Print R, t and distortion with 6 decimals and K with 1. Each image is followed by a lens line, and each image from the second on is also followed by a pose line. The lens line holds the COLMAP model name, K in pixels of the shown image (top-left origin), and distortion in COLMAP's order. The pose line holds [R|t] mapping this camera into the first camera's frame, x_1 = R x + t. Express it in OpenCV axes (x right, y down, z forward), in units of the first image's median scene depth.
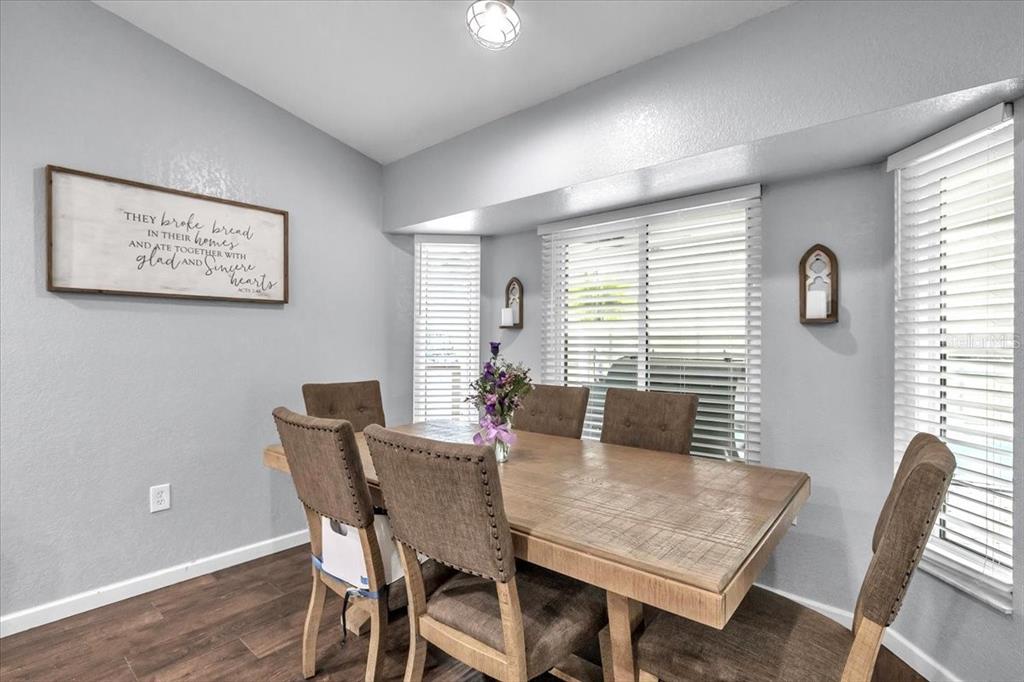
lens RADIAL K [[522.2, 0, 505.6], [0, 522.2, 340.1], [0, 0, 1]] dist [-0.002769, -0.000142]
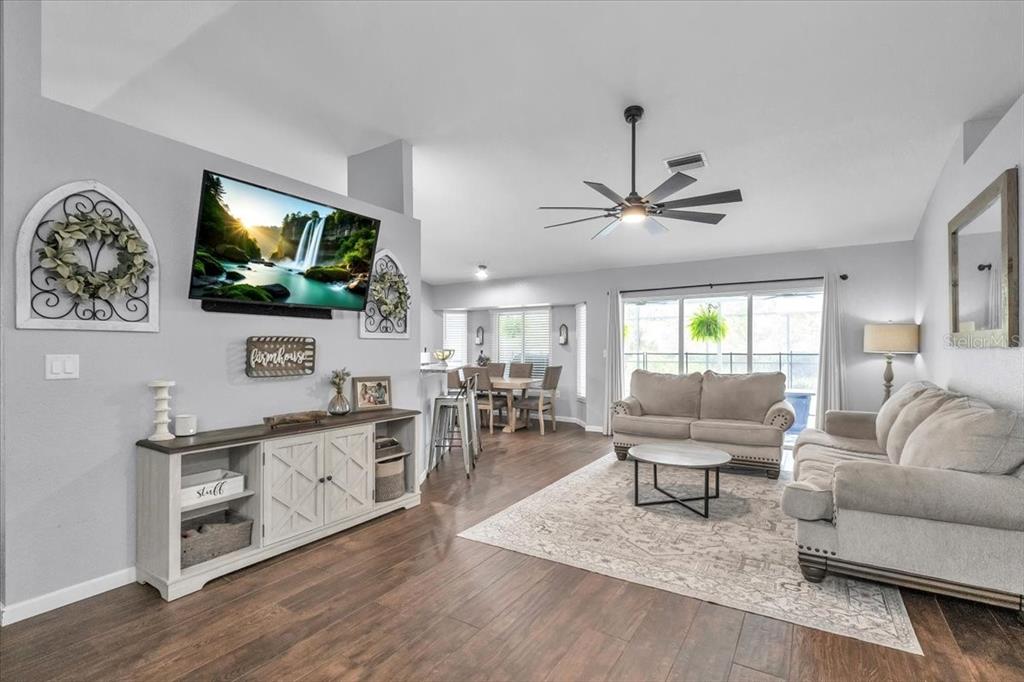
lens RADIAL K [[456.1, 0, 512.1], [0, 456.1, 340.8], [0, 0, 1]] dist [0.000543, 0.000071]
pose [[0.988435, -0.003243, 0.151613, -0.255878], [0.004980, 0.999926, -0.011076, -0.020587], [-0.151566, 0.011702, 0.988378, -1.995921]]
